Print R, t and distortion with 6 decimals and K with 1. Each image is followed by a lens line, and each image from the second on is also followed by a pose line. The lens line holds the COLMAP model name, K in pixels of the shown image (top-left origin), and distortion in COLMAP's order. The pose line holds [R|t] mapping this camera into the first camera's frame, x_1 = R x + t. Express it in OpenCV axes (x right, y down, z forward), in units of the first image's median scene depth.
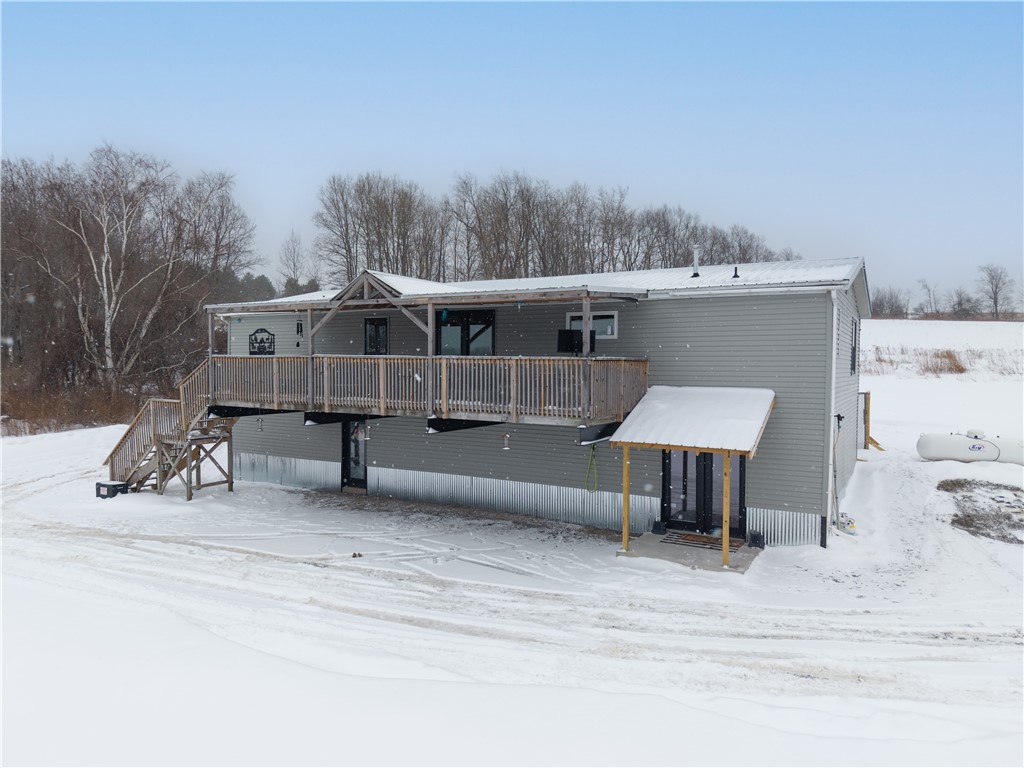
lens RADIAL K [[688.5, 0, 510.8], [0, 688.5, 379.6], [0, 0, 1]] dist [0.007063, -0.008042]
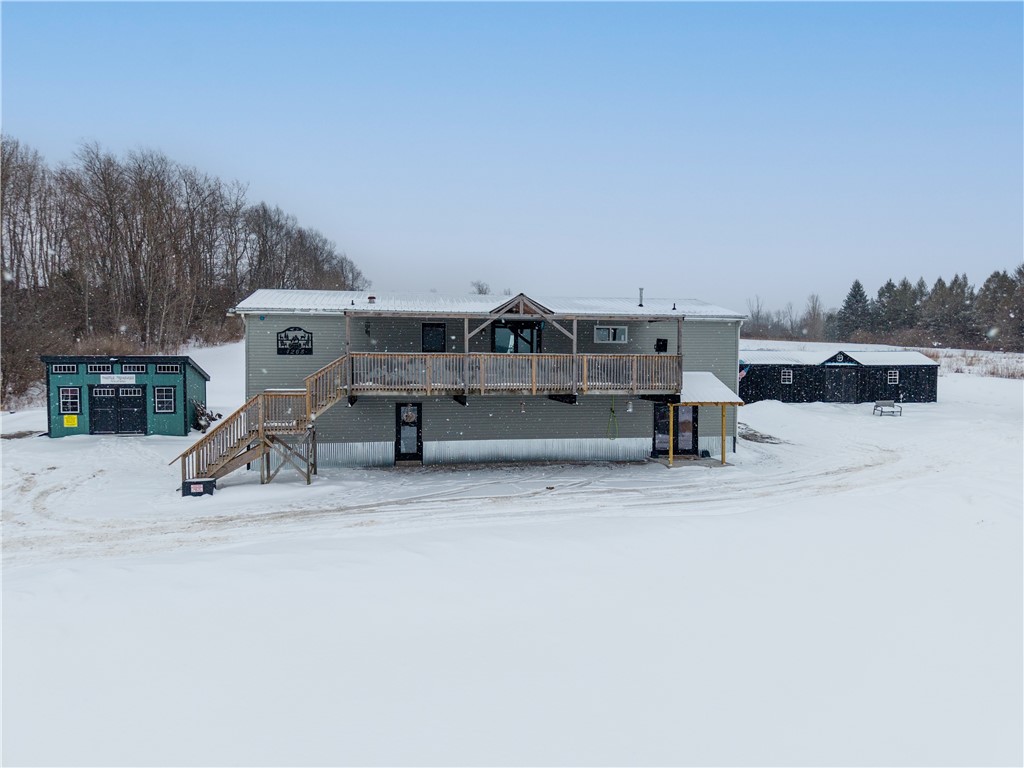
lens RADIAL K [[688.5, 0, 516.5], [0, 688.5, 388.9], [0, 0, 1]] dist [0.007063, -0.008042]
pose [[0.754059, -0.029609, 0.656139, -0.894442], [0.016761, 0.999526, 0.025842, 0.000983], [-0.656593, -0.008489, 0.754197, -0.047958]]
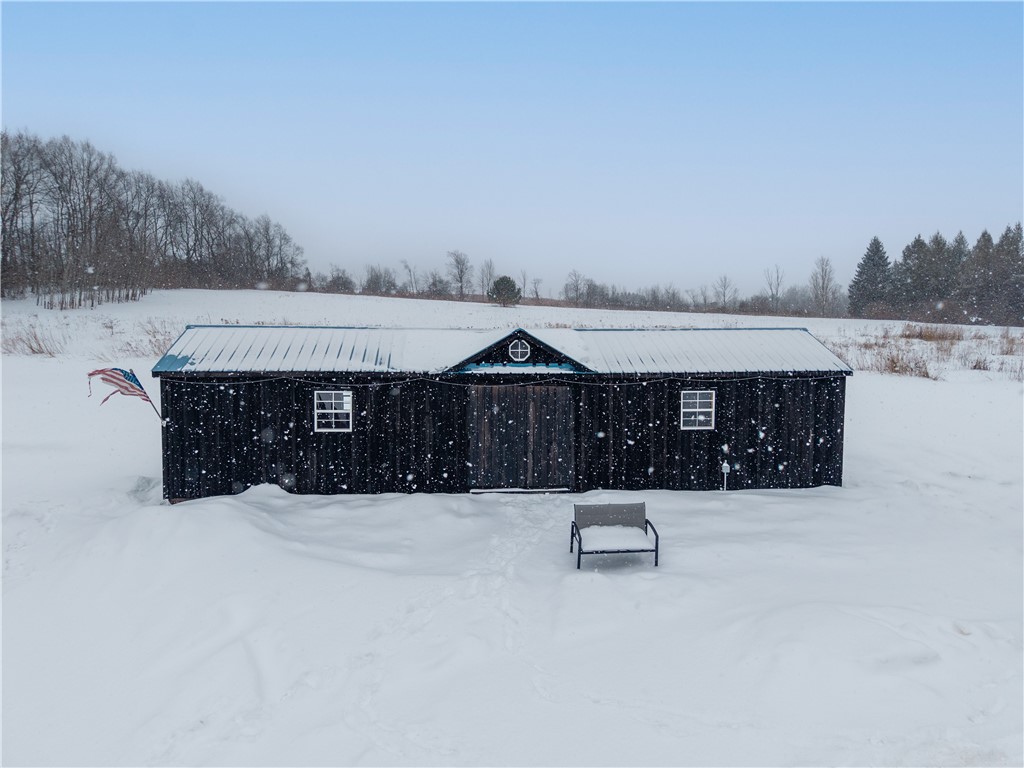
lens RADIAL K [[688.5, 0, 516.6], [0, 688.5, 389.2], [0, 0, 1]] dist [0.007063, -0.008042]
pose [[0.794084, -0.046678, 0.606013, 0.768583], [0.015860, 0.998298, 0.056112, -0.021733], [-0.607601, -0.034946, 0.793473, 0.347722]]
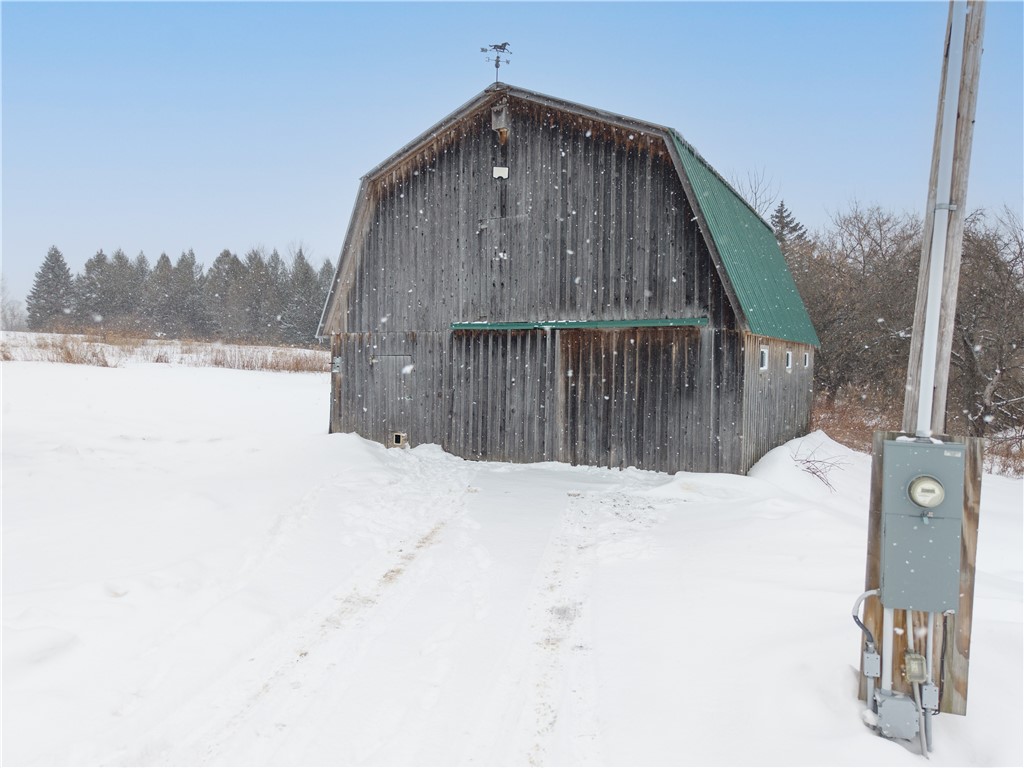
lens RADIAL K [[688.5, 0, 506.4], [0, 688.5, 389.7], [0, 0, 1]] dist [0.007063, -0.008042]
pose [[-0.126485, -0.038638, 0.991216, 0.931456], [0.030836, 0.998605, 0.042861, 0.062643], [-0.991489, 0.035986, -0.125117, 0.382710]]
